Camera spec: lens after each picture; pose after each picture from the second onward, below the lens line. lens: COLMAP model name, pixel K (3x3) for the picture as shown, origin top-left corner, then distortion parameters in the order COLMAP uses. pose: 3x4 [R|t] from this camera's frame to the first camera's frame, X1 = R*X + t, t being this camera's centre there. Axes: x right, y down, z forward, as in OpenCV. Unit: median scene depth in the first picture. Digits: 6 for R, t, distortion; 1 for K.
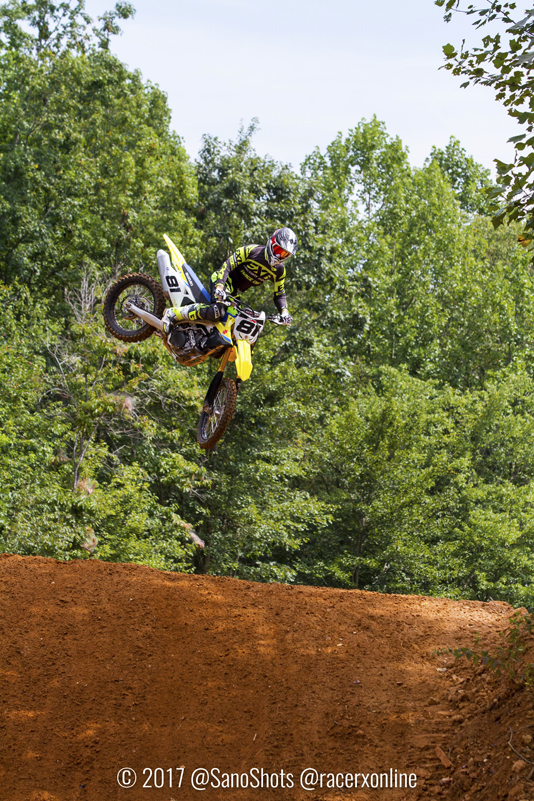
lens RADIAL K [[3722.1, 0, 269.5], [0, 3722.1, 403.1], [0, 0, 1]] dist [0.282262, 0.000000]
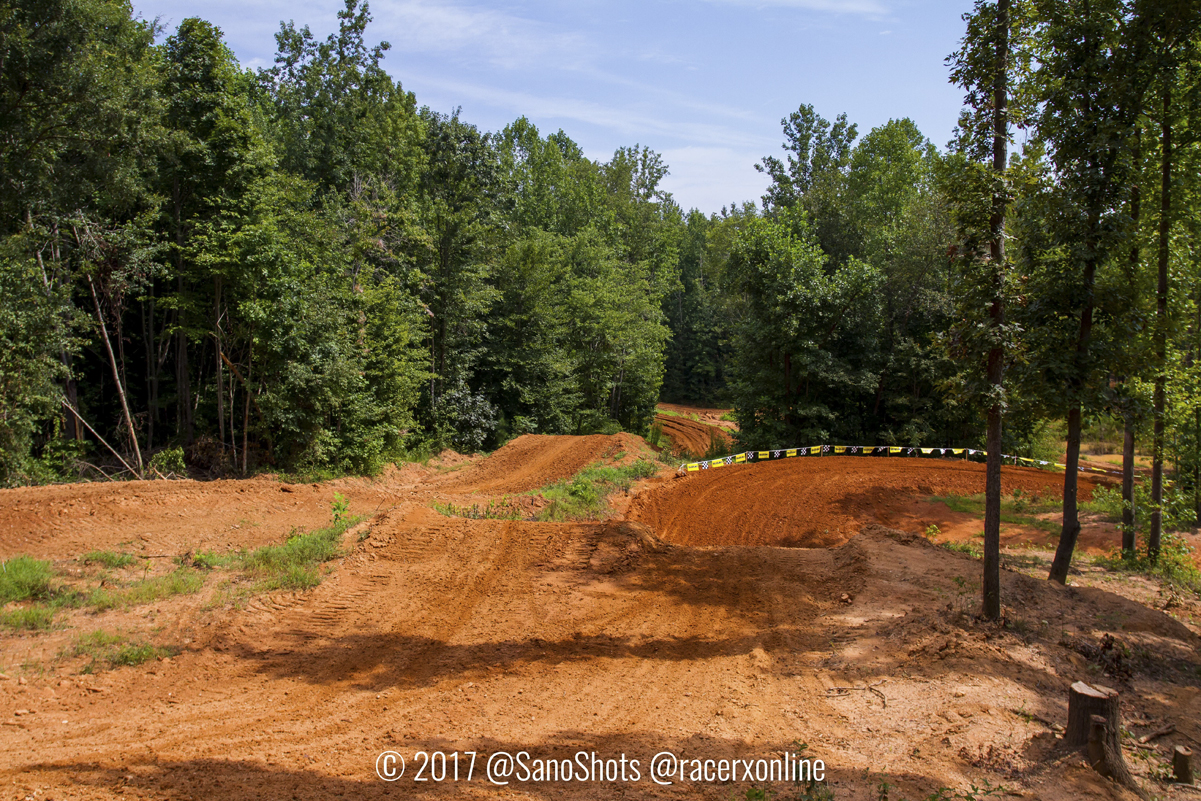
lens RADIAL K [[1065.6, 0, 603.5], [0, 1065.6, 400.5], [0, 0, 1]] dist [-0.077181, -0.010500]
pose [[0.996581, -0.042524, 0.070836, 0.028221], [0.032477, 0.989984, 0.137391, 0.007895], [-0.075969, -0.134621, 0.987981, 0.403901]]
